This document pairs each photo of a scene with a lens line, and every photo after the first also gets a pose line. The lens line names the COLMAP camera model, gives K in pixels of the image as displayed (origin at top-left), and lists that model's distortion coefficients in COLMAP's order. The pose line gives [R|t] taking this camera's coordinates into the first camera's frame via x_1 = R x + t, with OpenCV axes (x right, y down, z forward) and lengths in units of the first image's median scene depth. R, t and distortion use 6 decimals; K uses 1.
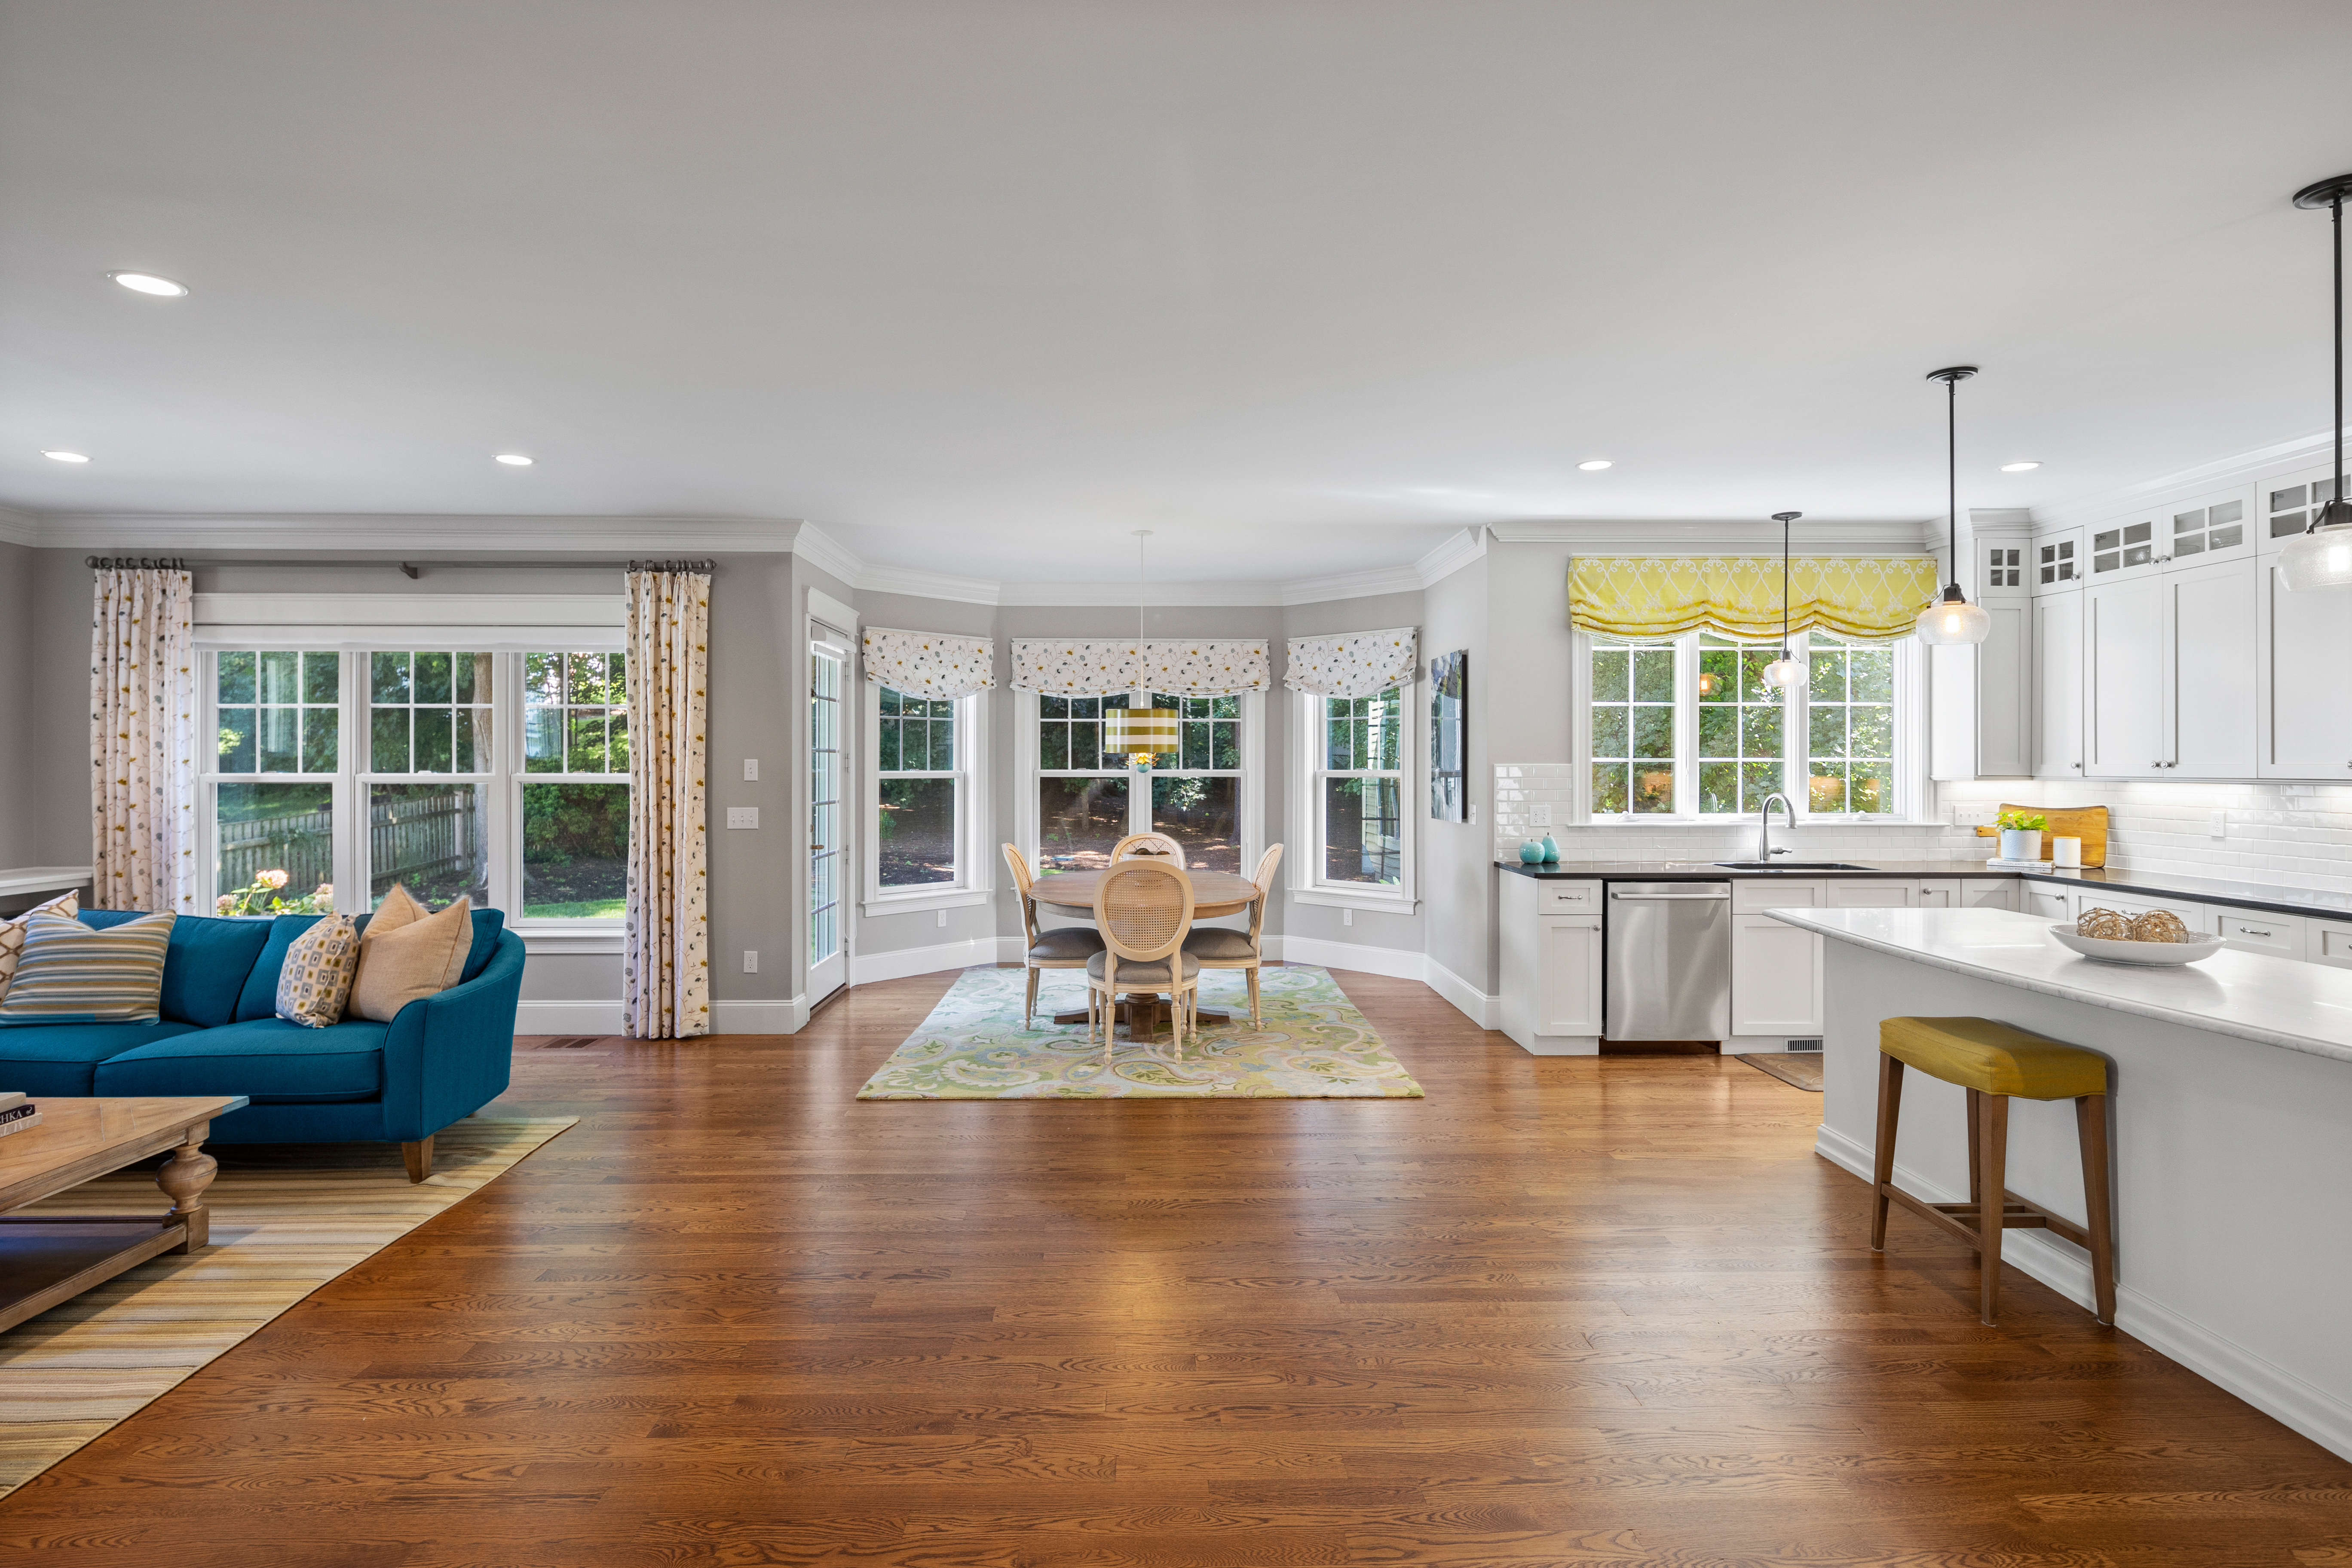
lens RADIAL K [[1151.1, 0, 1197.3], [0, 1151.1, 778.5], [0, 0, 1]] dist [0.001818, -0.002057]
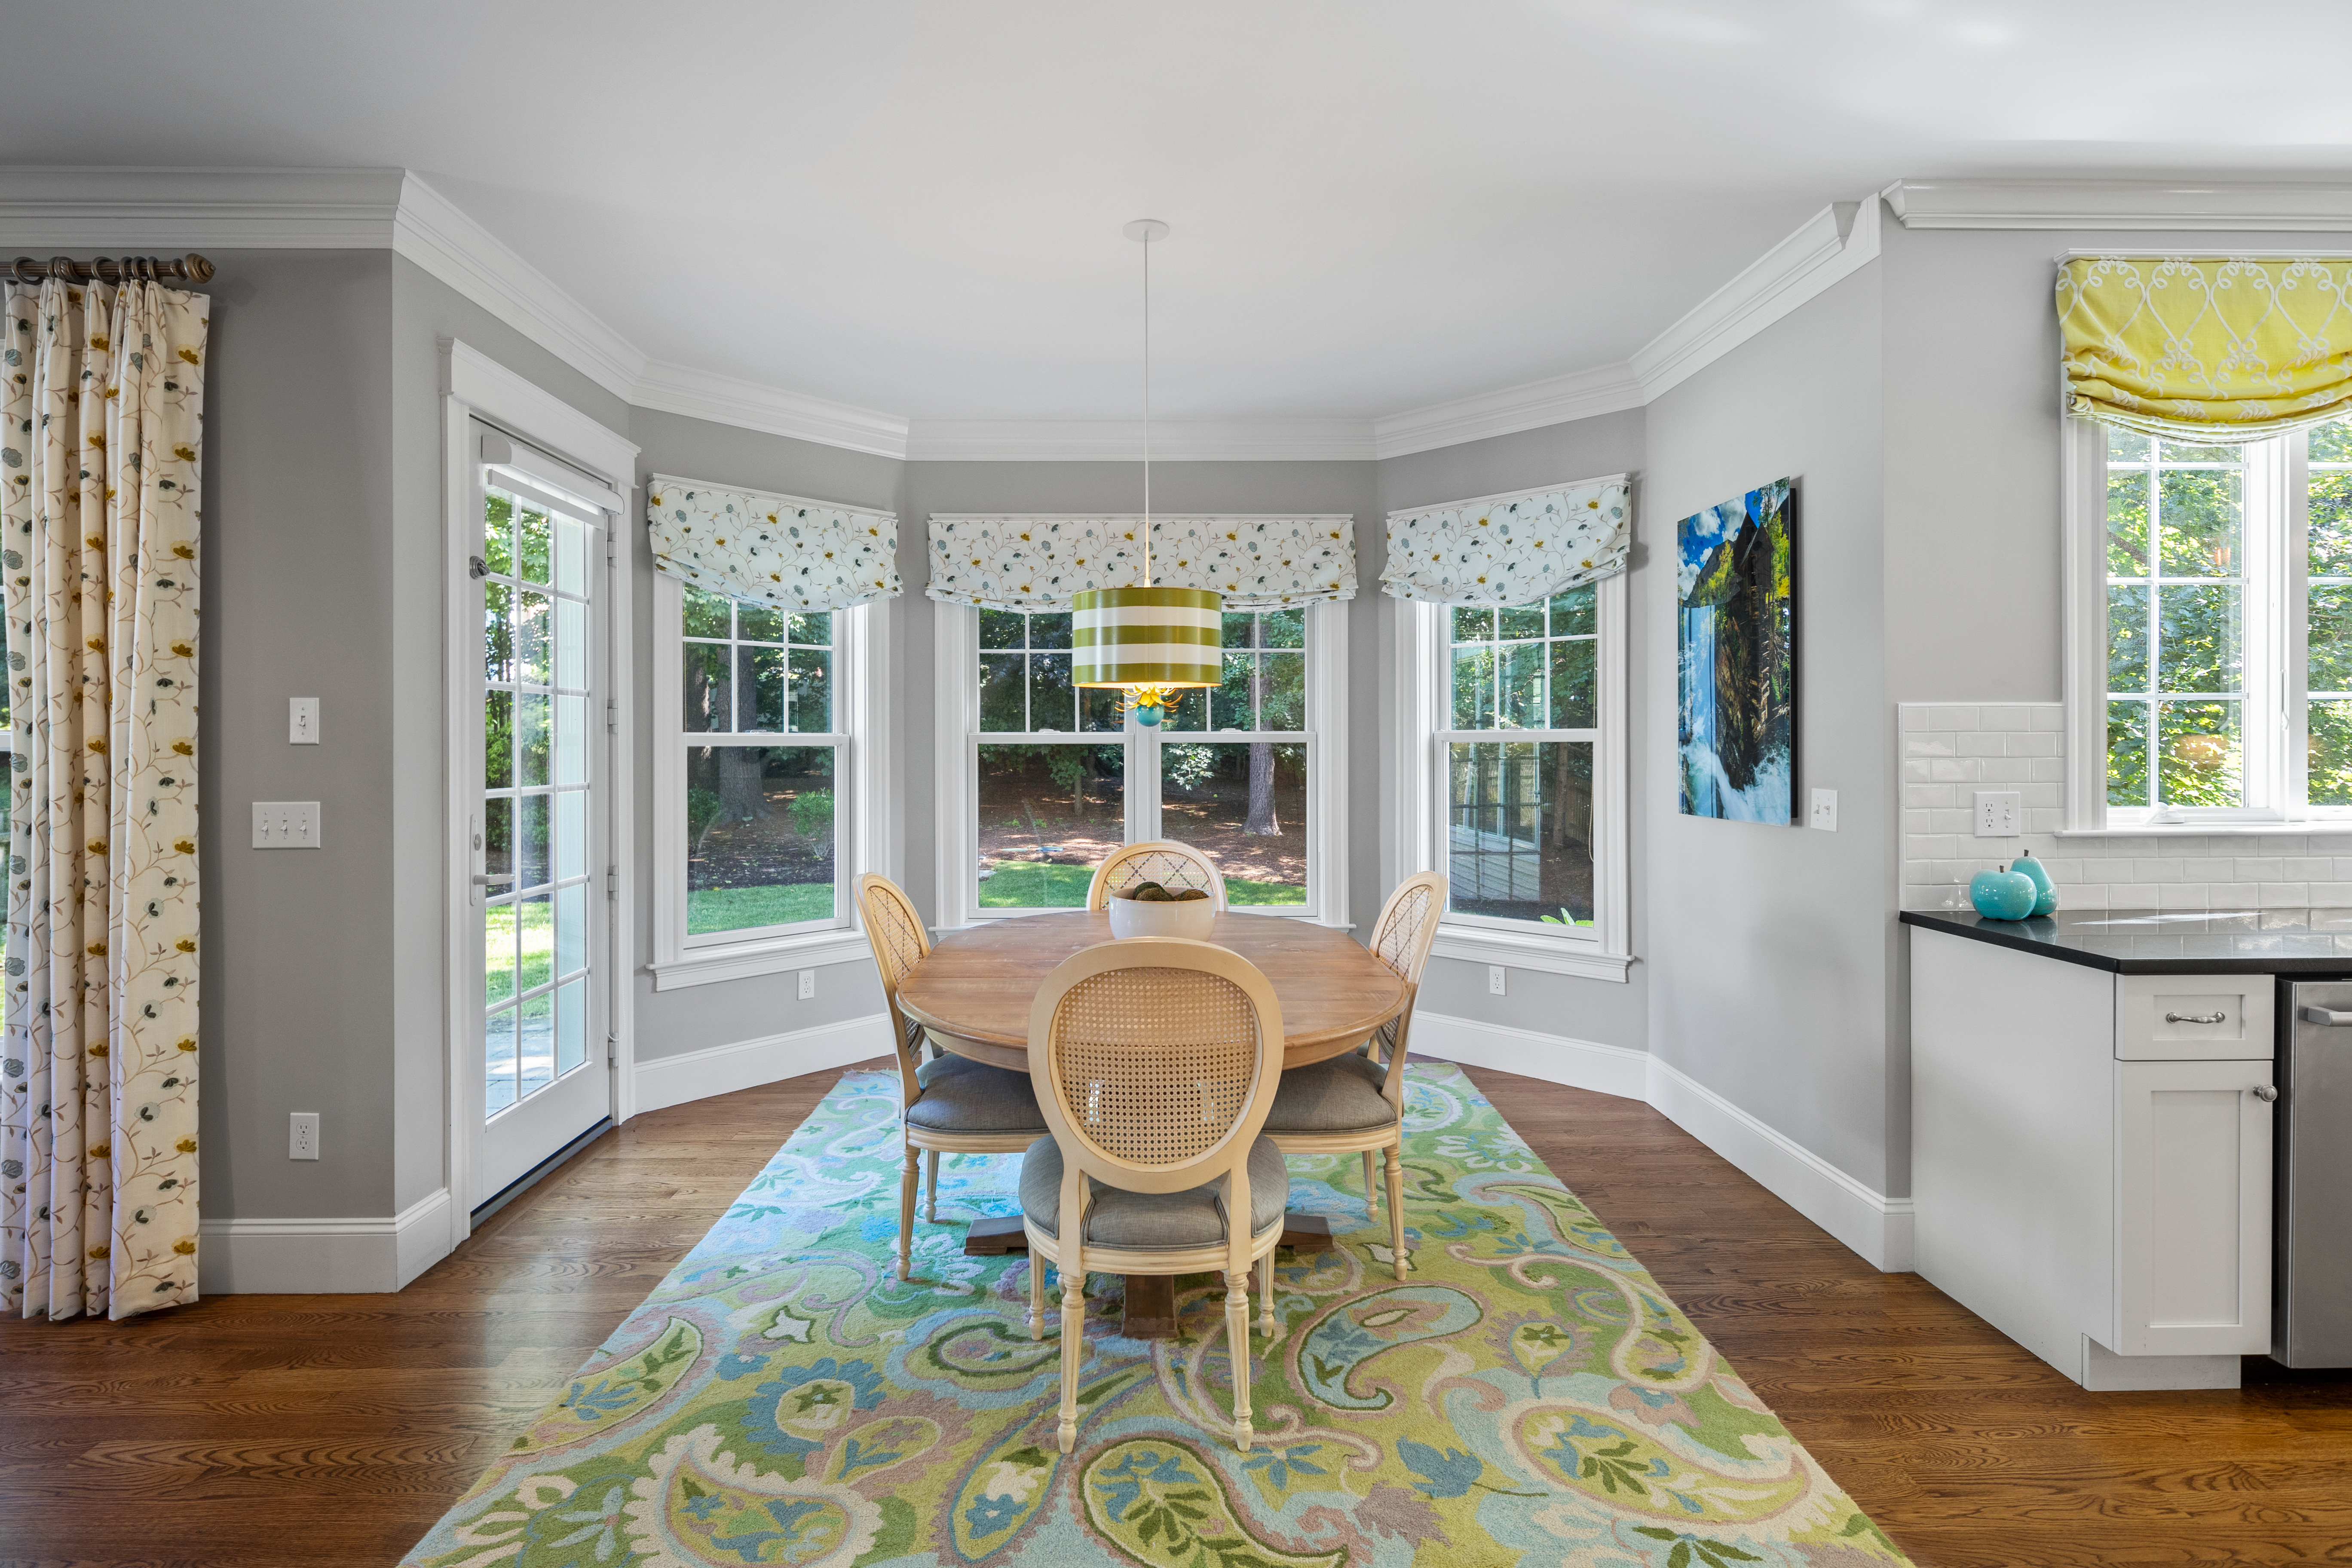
lens RADIAL K [[1151.1, 0, 1158.2], [0, 1151.1, 735.1], [0, 0, 1]] dist [0.001818, -0.002057]
pose [[0.999415, -0.004586, -0.033886, -0.025460], [0.003928, 0.999803, -0.019449, 0.007651], [0.033968, 0.019305, 0.999236, 0.482352]]
